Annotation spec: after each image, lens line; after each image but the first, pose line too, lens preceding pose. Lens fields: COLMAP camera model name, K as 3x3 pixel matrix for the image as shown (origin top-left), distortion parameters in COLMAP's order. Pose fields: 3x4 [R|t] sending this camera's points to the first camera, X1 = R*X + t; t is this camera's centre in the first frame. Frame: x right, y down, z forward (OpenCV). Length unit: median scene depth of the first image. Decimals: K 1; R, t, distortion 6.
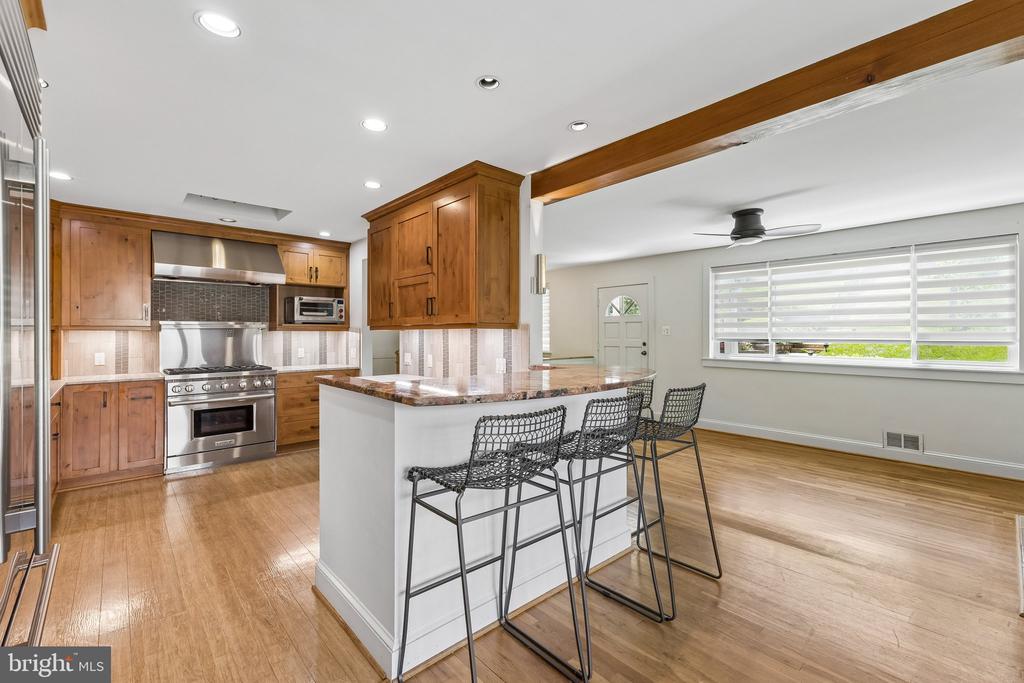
lens RADIAL K [[443.9, 0, 512.0], [0, 443.9, 341.5], [0, 0, 1]] dist [-0.000233, -0.000077]
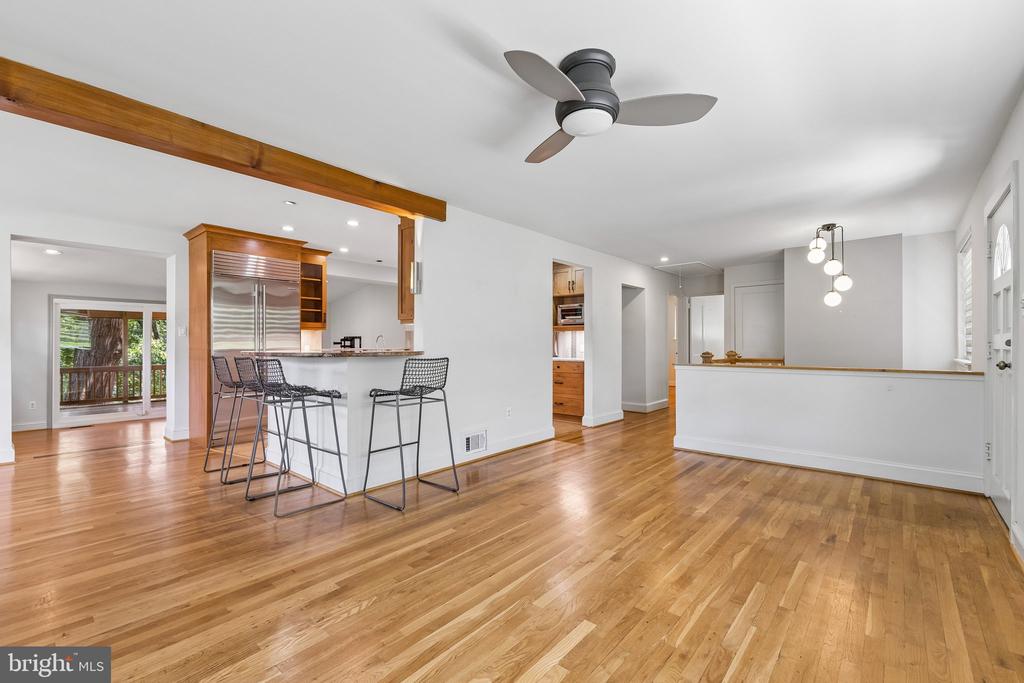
lens RADIAL K [[443.9, 0, 512.0], [0, 443.9, 341.5], [0, 0, 1]] dist [-0.000233, -0.000077]
pose [[0.116072, 0.001195, -0.993240, 0.936565], [-0.008667, 0.999962, 0.000190, 0.010786], [0.993203, 0.008586, 0.116078, 0.765962]]
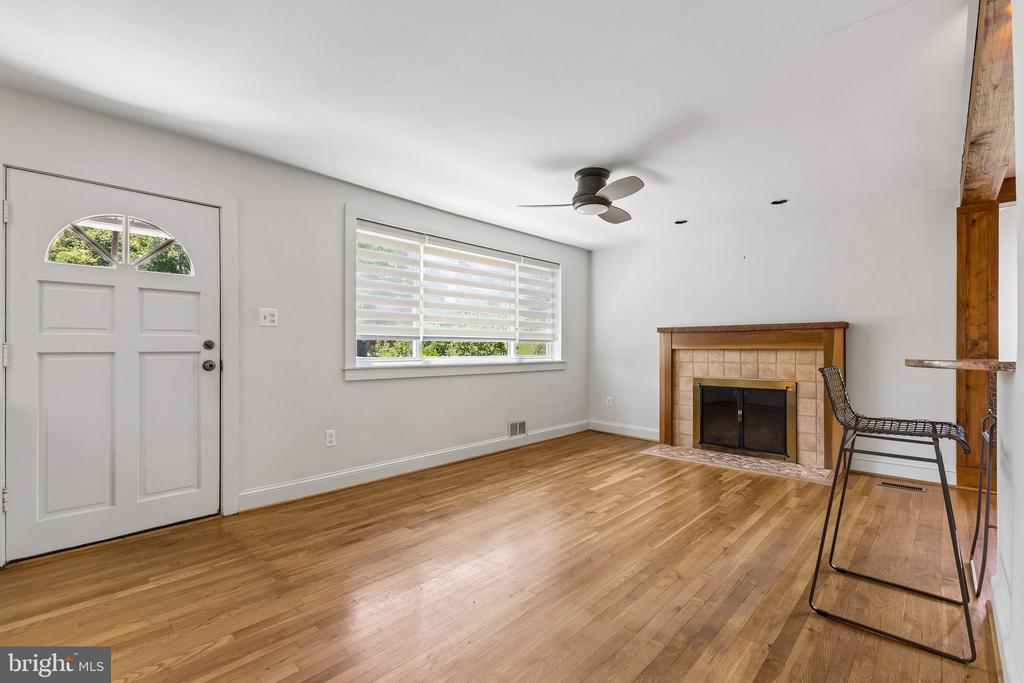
lens RADIAL K [[451.1, 0, 540.9], [0, 451.1, 344.1], [0, 0, 1]] dist [-0.000176, -0.000042]
pose [[-0.103834, 0.000863, 0.994594, -0.260840], [0.009190, 0.999958, 0.000092, 0.011418], [-0.994552, 0.009150, -0.103837, 1.066812]]
